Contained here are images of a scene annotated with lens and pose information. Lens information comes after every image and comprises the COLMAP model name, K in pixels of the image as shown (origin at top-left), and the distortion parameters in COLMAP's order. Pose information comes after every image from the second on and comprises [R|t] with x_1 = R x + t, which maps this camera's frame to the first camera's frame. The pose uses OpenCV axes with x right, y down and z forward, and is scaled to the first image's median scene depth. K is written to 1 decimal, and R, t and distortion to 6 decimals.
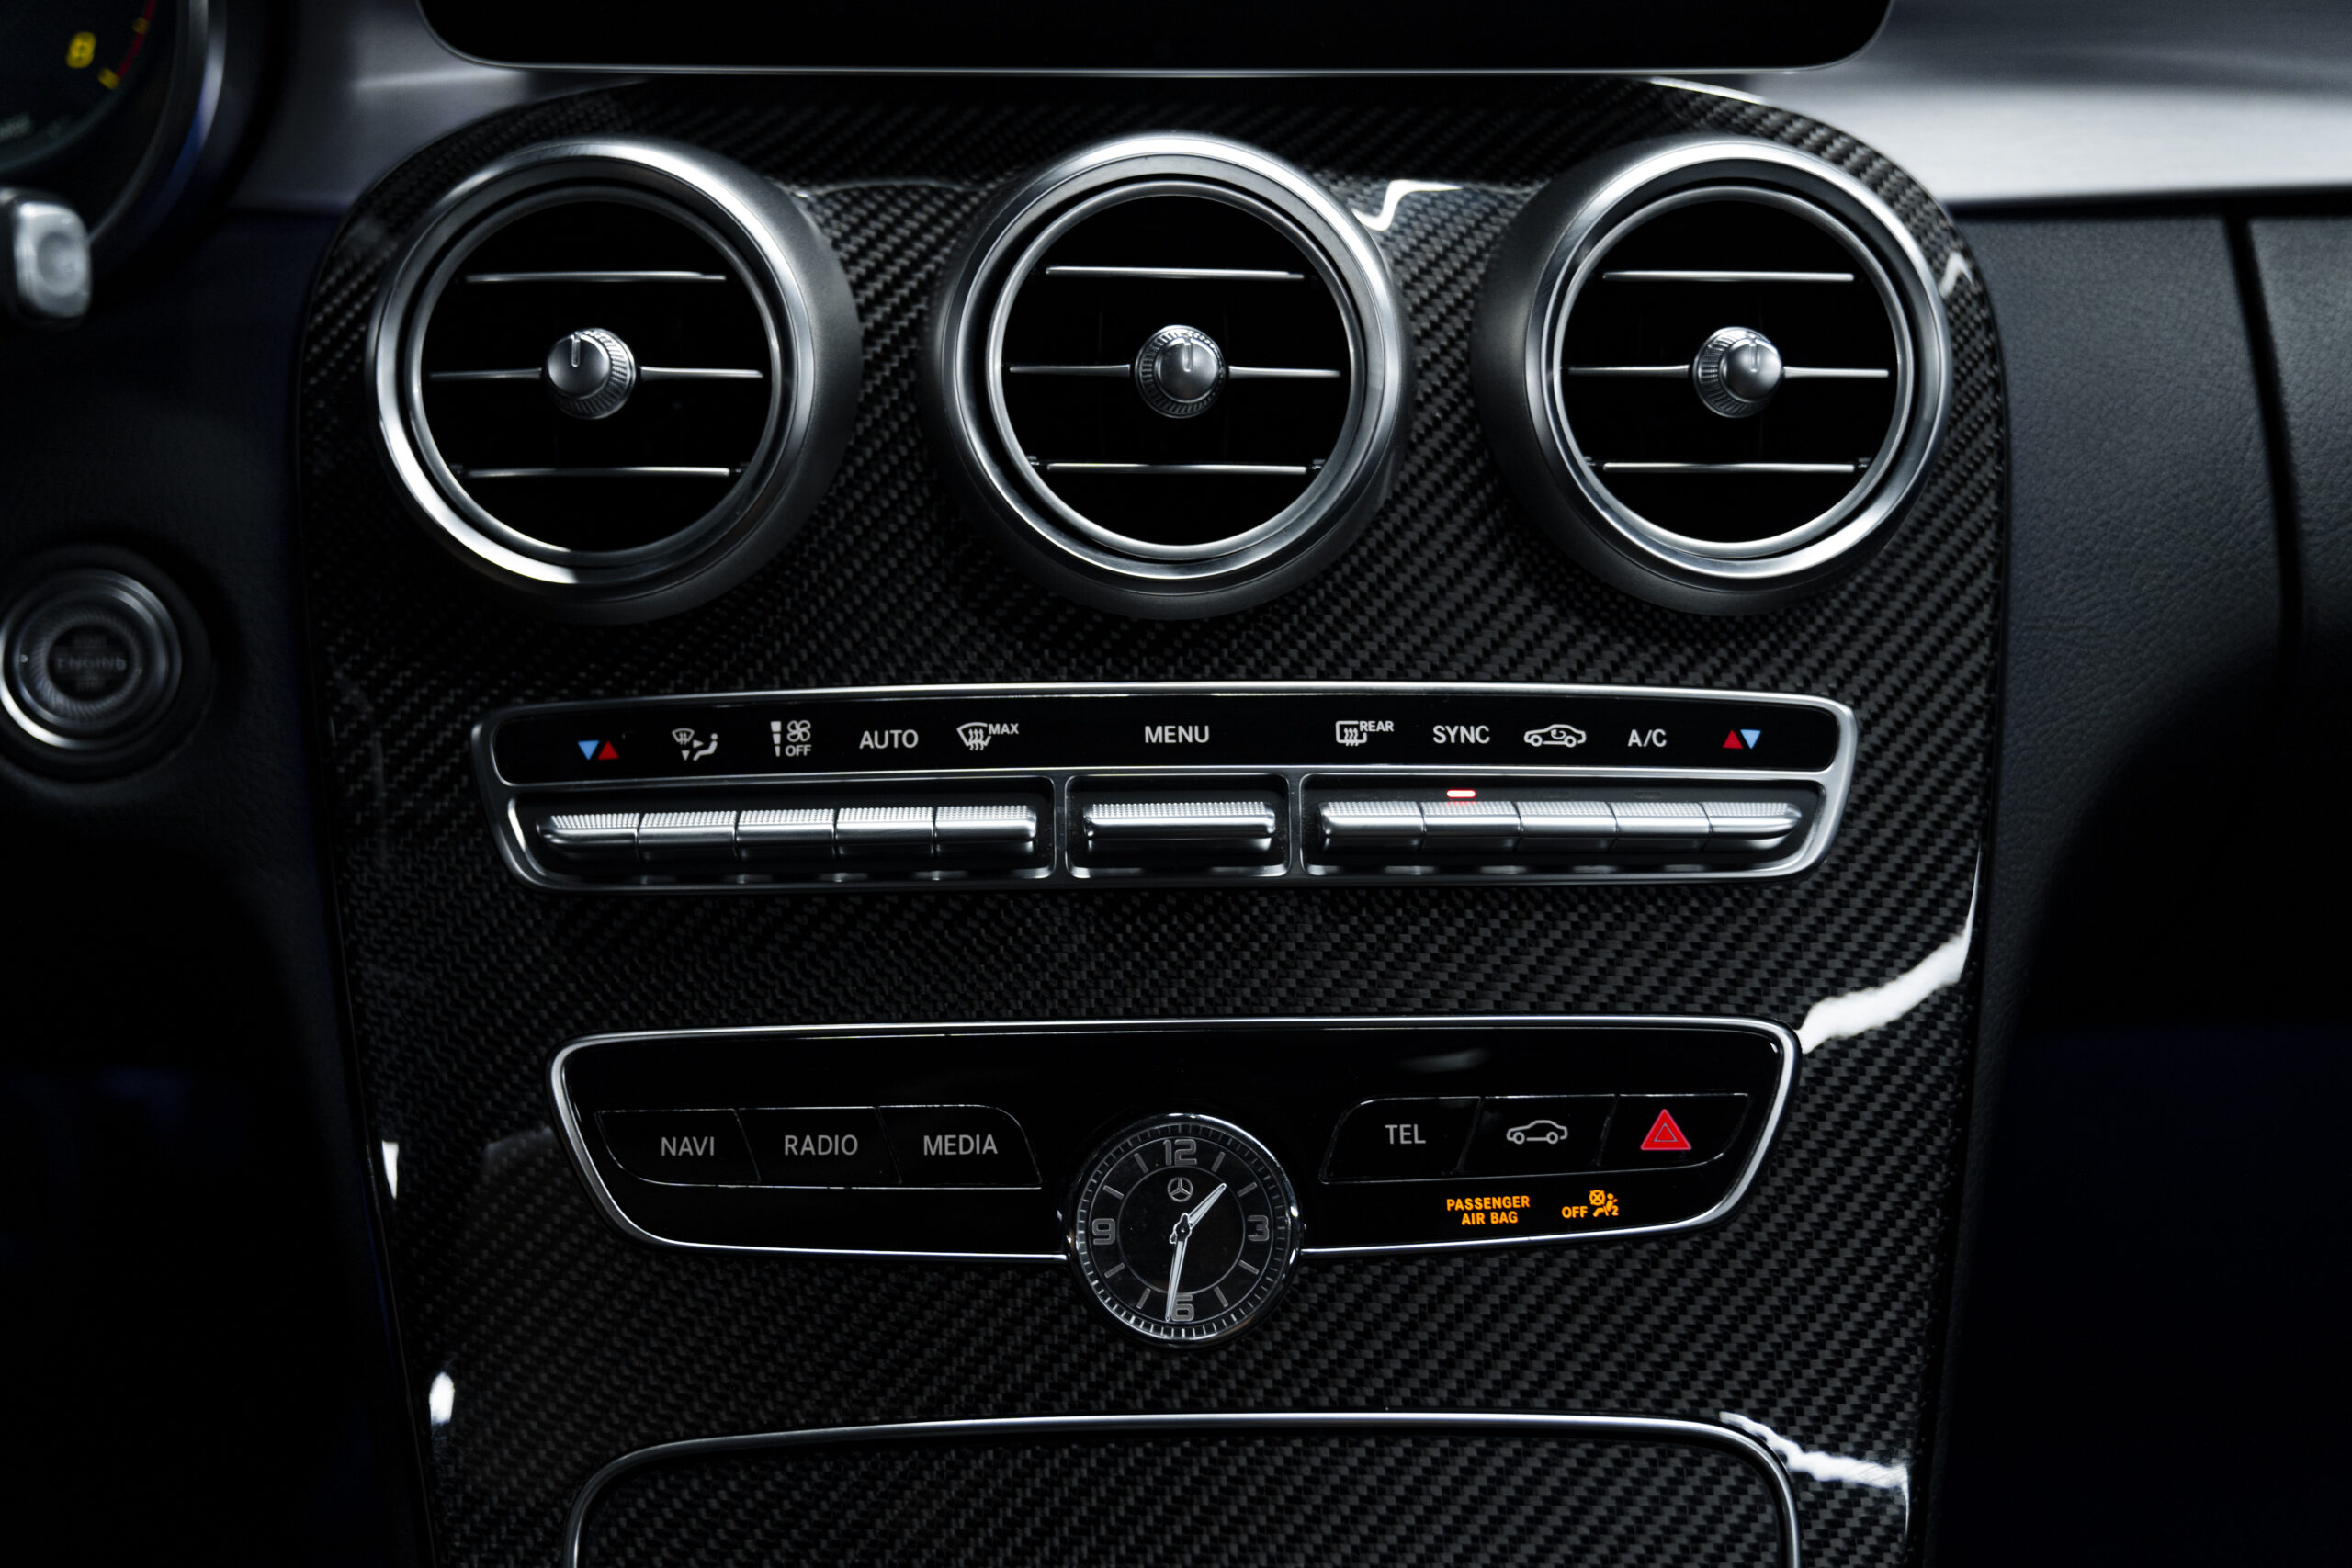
lens RADIAL K [[2659.3, 0, 1176.0], [0, 2659.3, 784.0], [0, 0, 1]] dist [-0.008014, -0.026359]
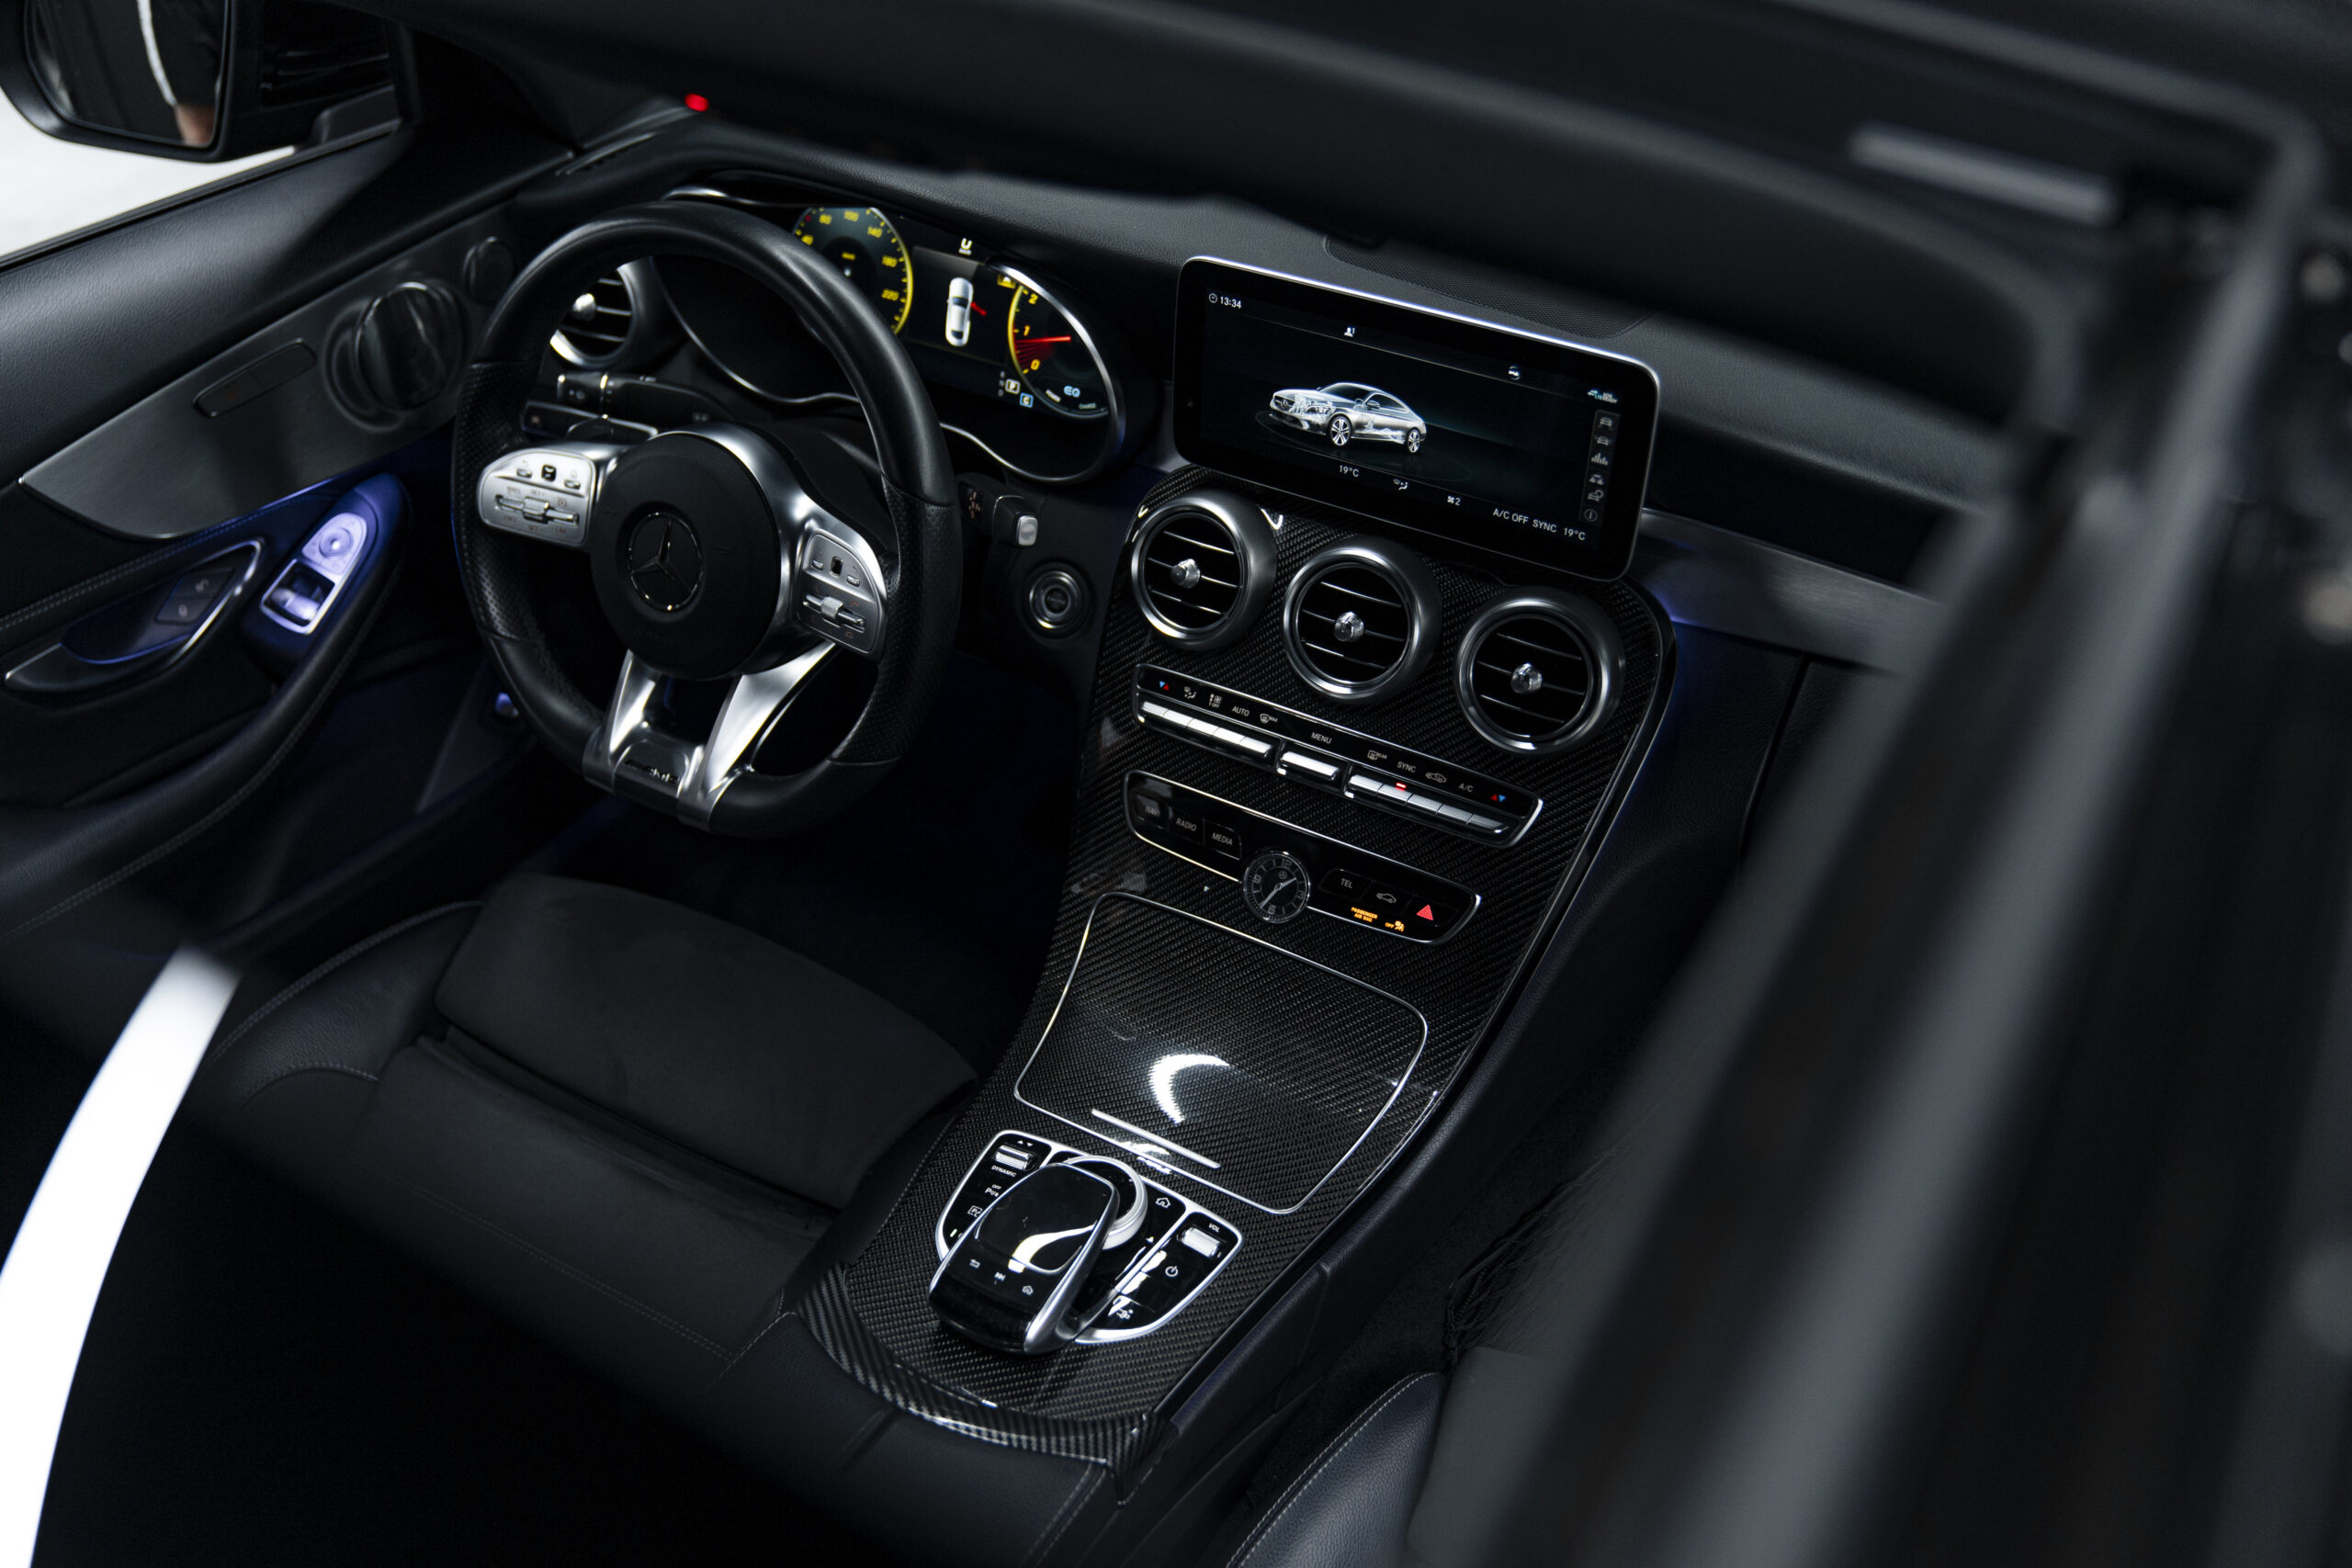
lens RADIAL K [[2148.6, 0, 1176.0], [0, 2148.6, 784.0], [0, 0, 1]] dist [0.004051, 0.000300]
pose [[0.841677, 0.322444, -0.433139, 0.960421], [-0.241259, 0.942179, 0.232578, -0.509981], [0.483088, -0.091257, 0.870803, -1.267681]]
